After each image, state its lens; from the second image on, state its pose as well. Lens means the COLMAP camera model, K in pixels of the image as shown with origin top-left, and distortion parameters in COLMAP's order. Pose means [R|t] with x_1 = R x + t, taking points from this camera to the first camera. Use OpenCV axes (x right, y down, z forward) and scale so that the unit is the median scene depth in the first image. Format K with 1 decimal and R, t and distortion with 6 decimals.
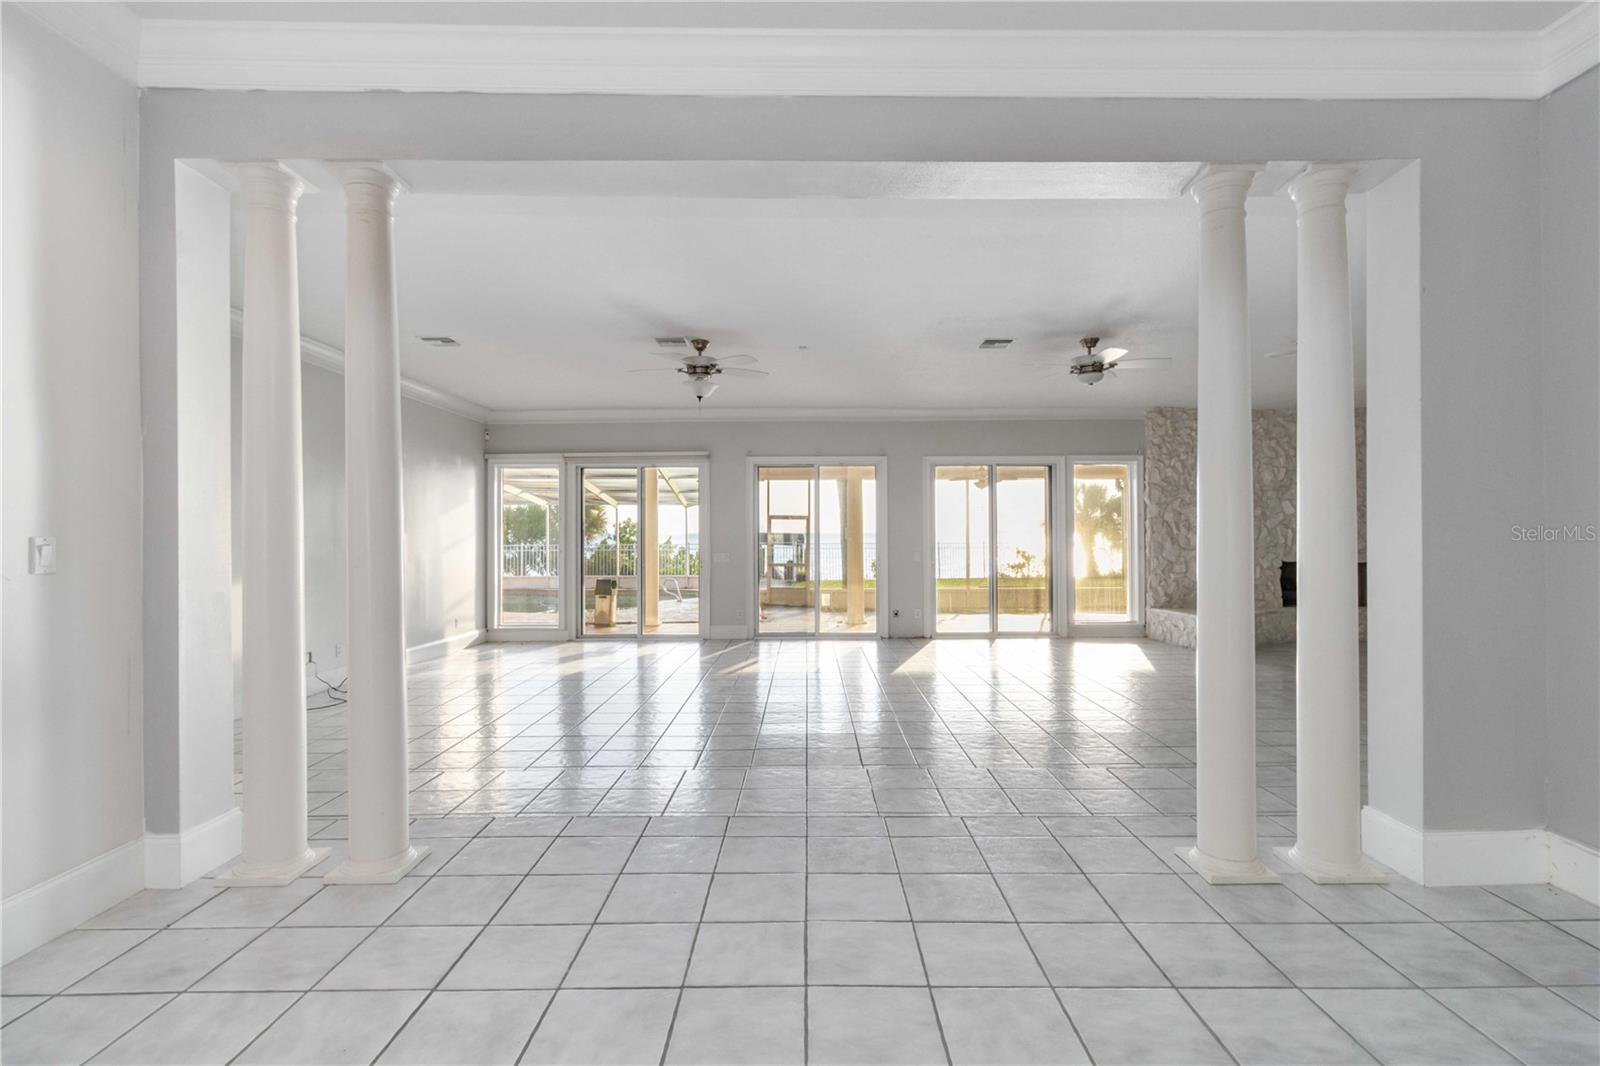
lens RADIAL K [[751.0, 0, 808.8], [0, 751.0, 536.4], [0, 0, 1]] dist [0.003858, 0.000330]
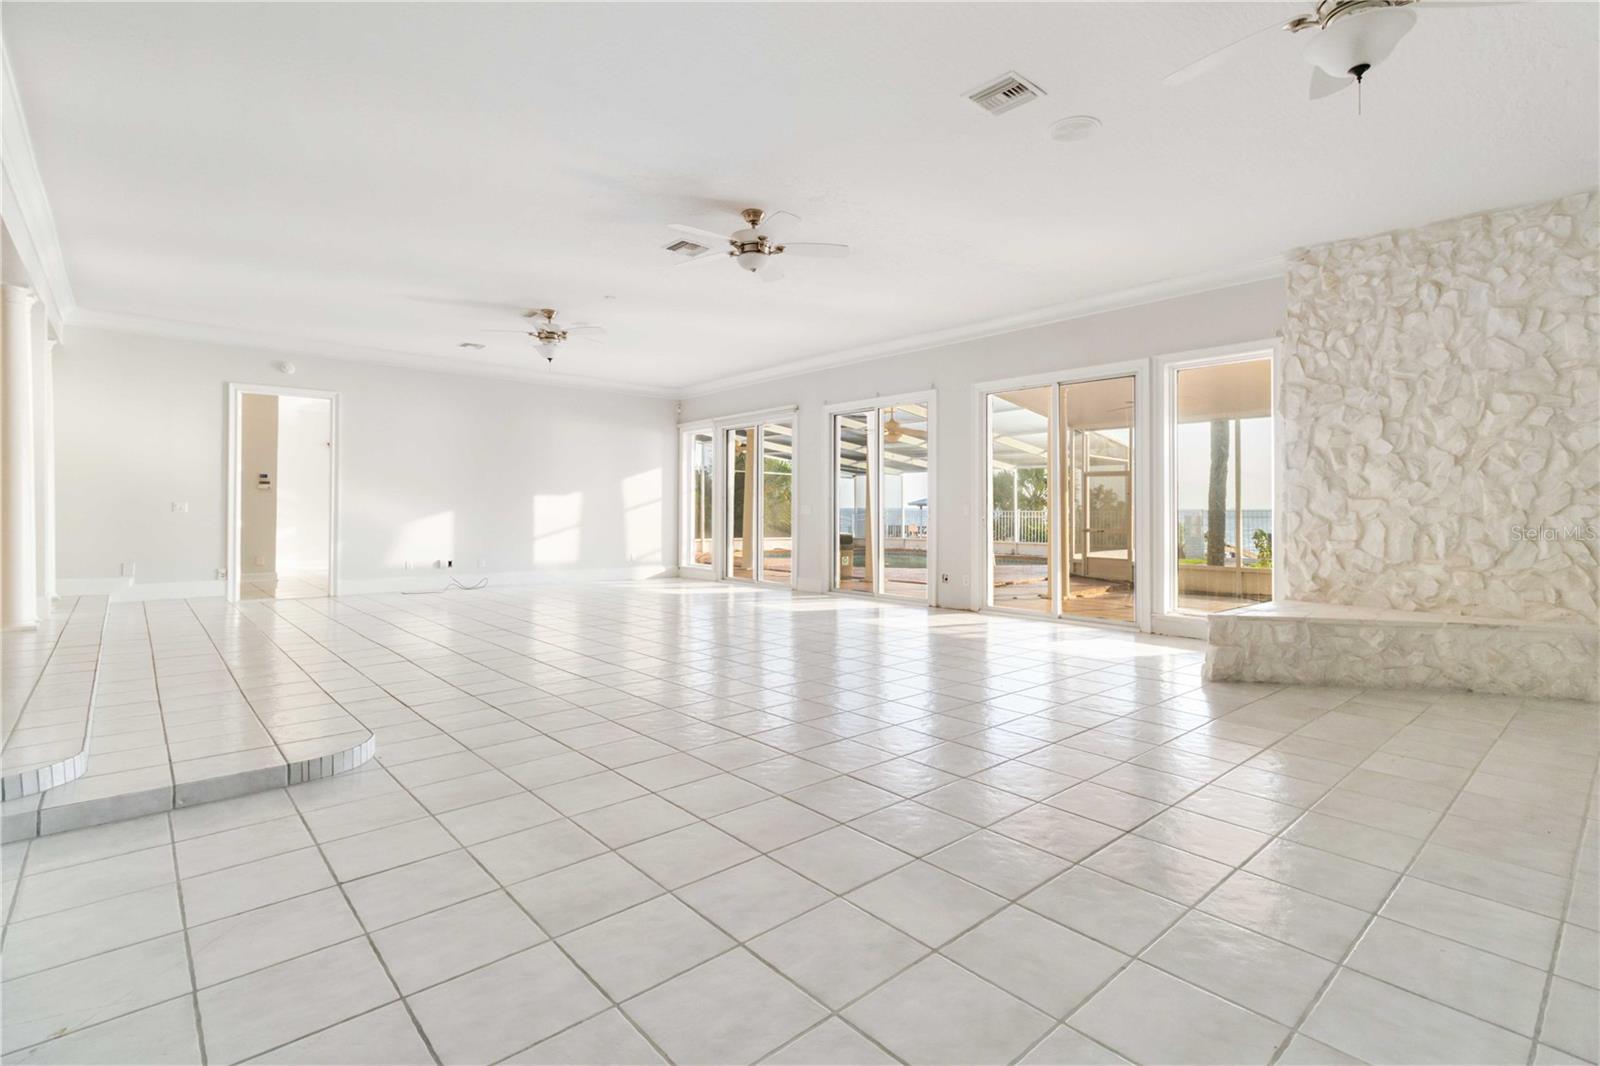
lens RADIAL K [[751.0, 0, 809.8], [0, 751.0, 504.5], [0, 0, 1]] dist [0.003858, 0.000330]
pose [[0.665241, 0.000700, -0.746629, 0.643539], [-0.008681, 0.999939, -0.006797, 0.029193], [0.746578, 0.011003, 0.665206, 0.342740]]
